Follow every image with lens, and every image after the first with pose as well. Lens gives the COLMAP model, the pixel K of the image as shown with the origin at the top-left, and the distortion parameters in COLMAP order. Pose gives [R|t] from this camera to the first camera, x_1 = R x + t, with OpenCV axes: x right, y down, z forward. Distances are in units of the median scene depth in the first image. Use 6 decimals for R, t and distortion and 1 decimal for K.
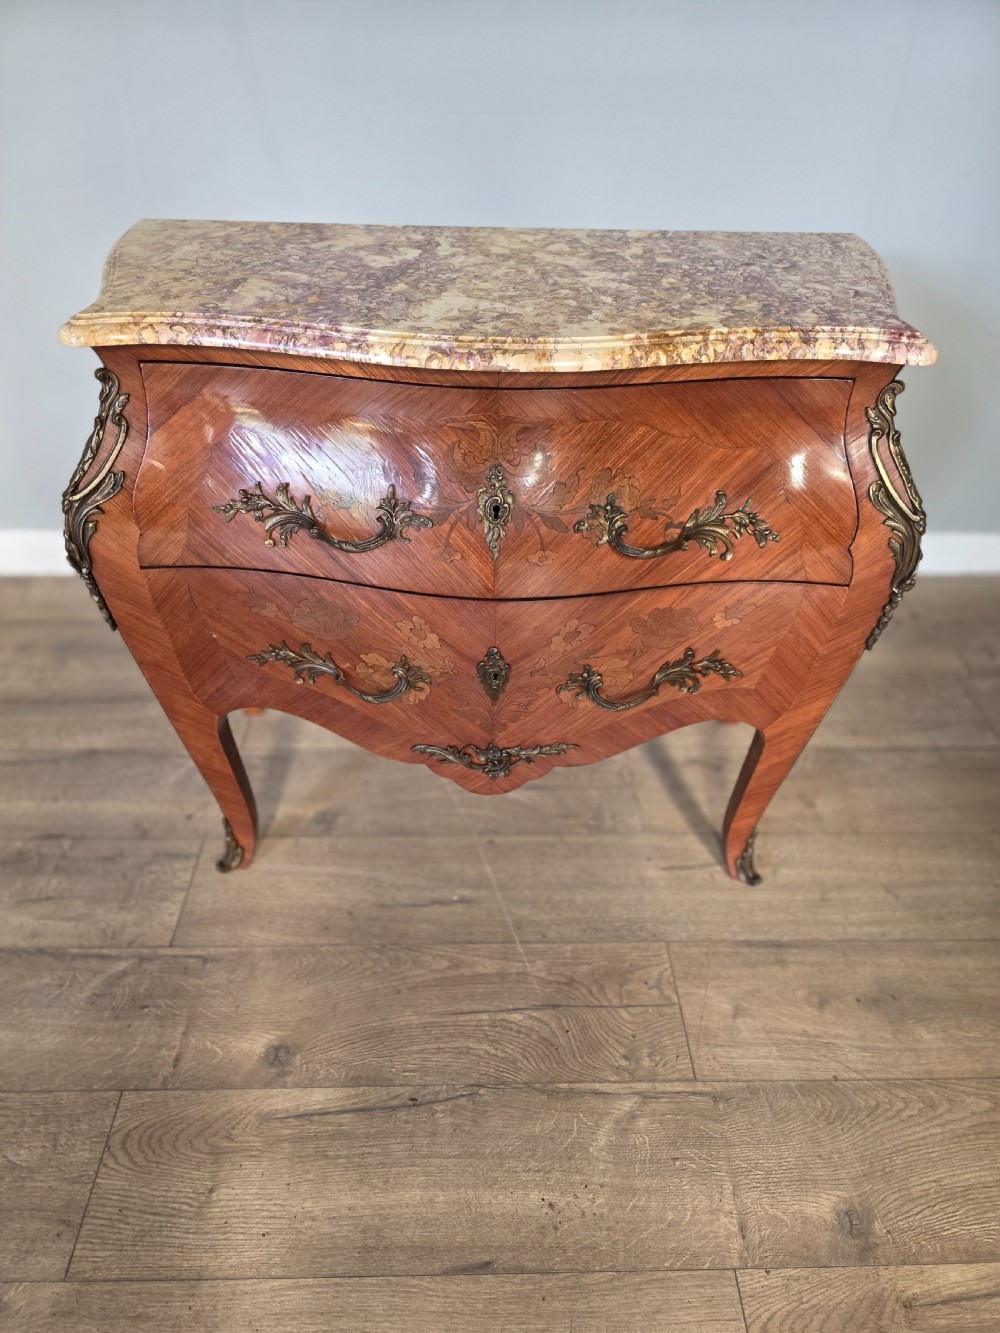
lens RADIAL K [[908.6, 0, 493.8], [0, 908.6, 674.7], [0, 0, 1]] dist [0.062960, -0.069915]
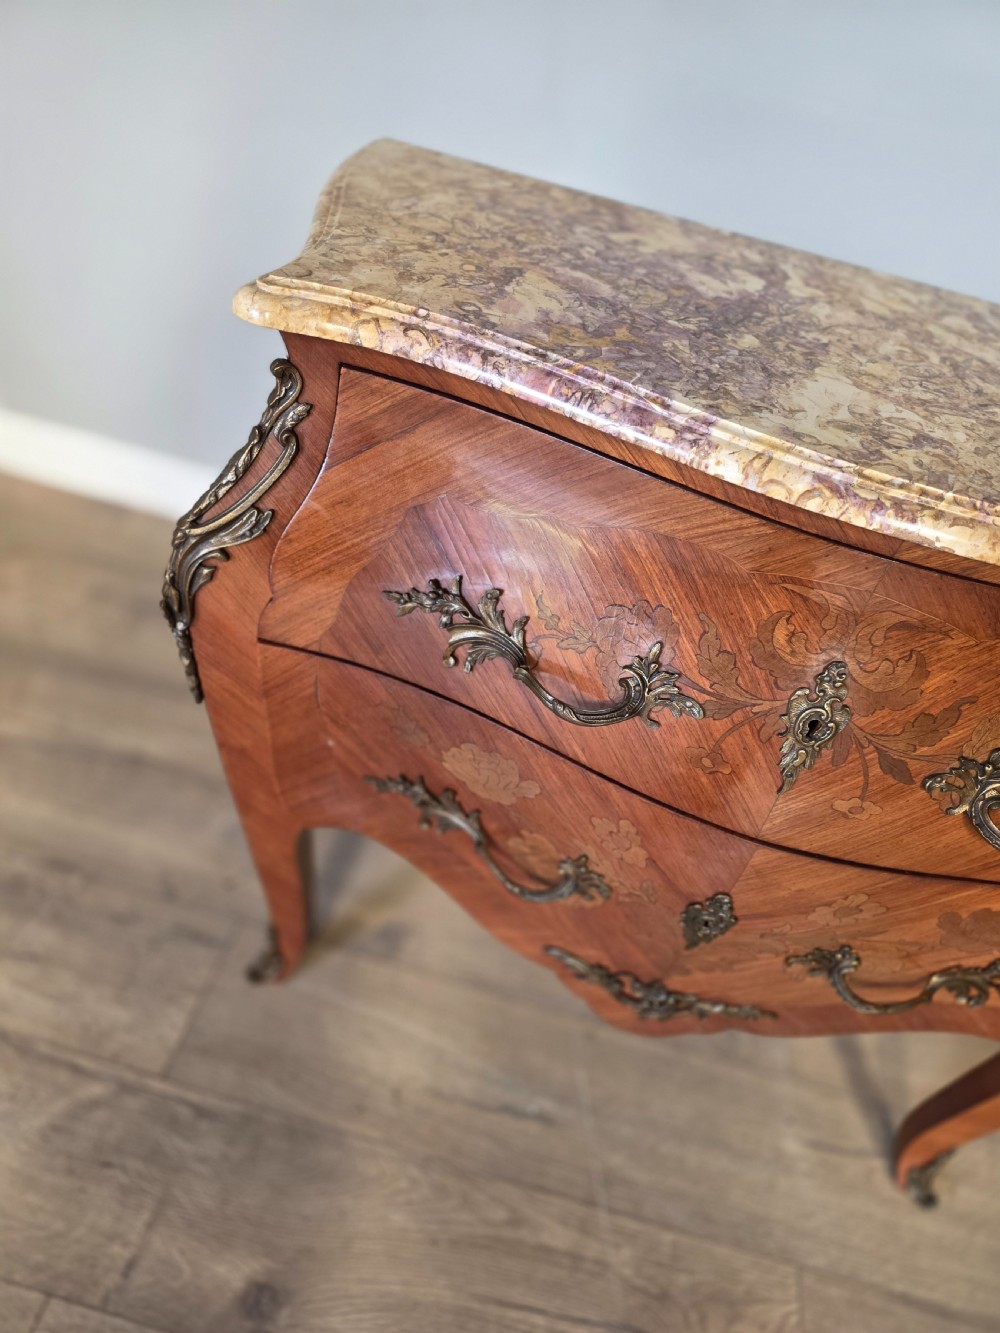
lens RADIAL K [[908.6, 0, 499.2], [0, 908.6, 660.5], [0, 0, 1]] dist [0.062960, -0.069915]
pose [[0.961260, 0.269858, -0.056166, -0.163200], [-0.268501, 0.962793, 0.030592, -0.165939], [0.062332, -0.014326, 0.997953, 0.315733]]
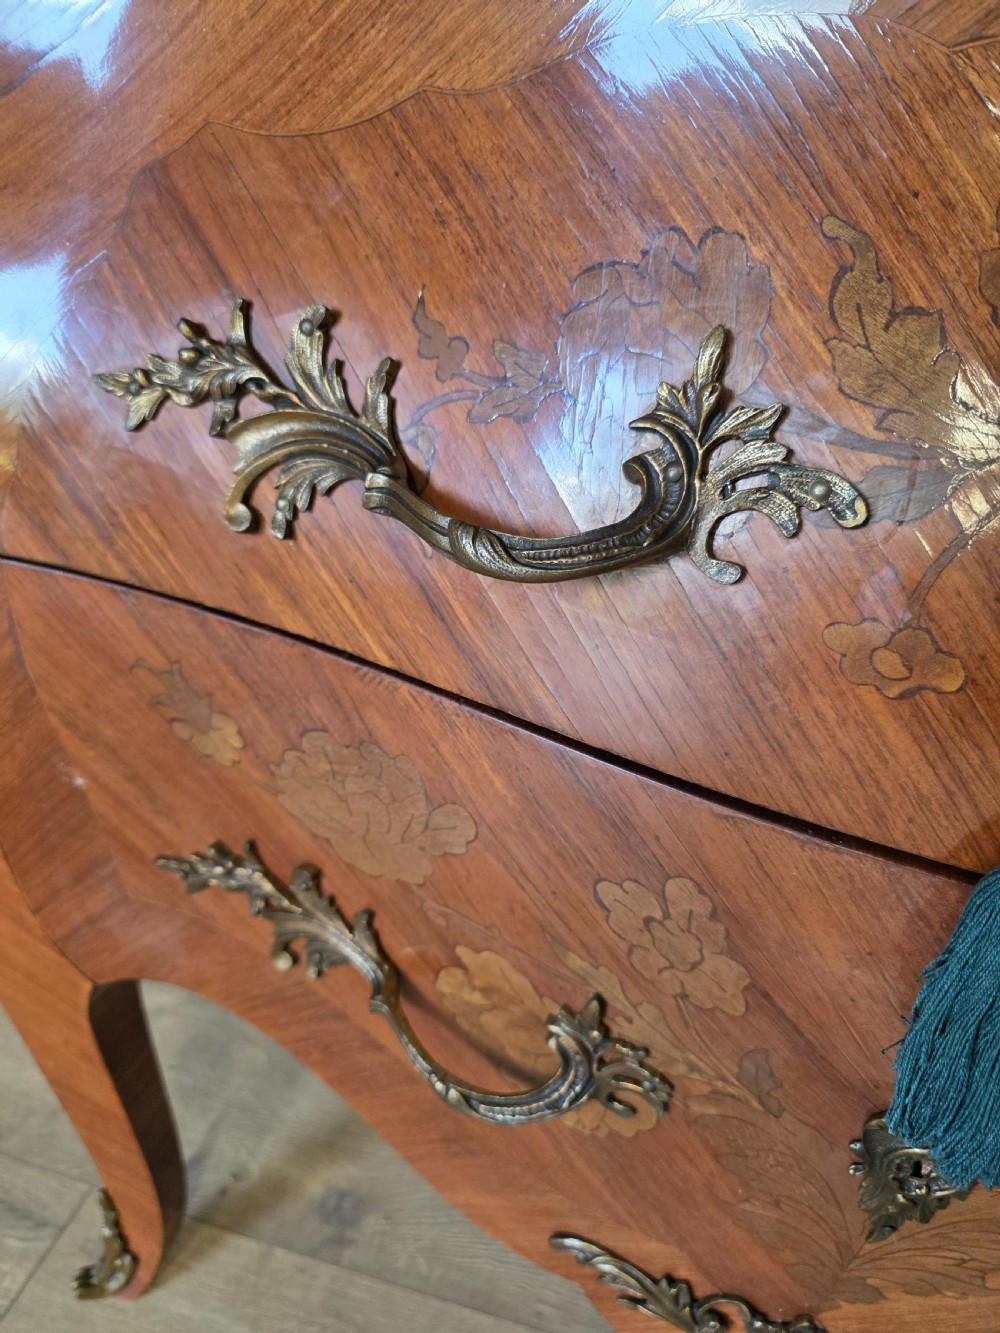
lens RADIAL K [[908.6, 0, 511.0], [0, 908.6, 669.1], [0, 0, 1]] dist [0.062960, -0.069915]
pose [[0.961653, 0.195891, -0.191964, -0.091045], [-0.229781, 0.957574, -0.173933, -0.062918], [0.149747, 0.211373, 0.965866, 0.700368]]
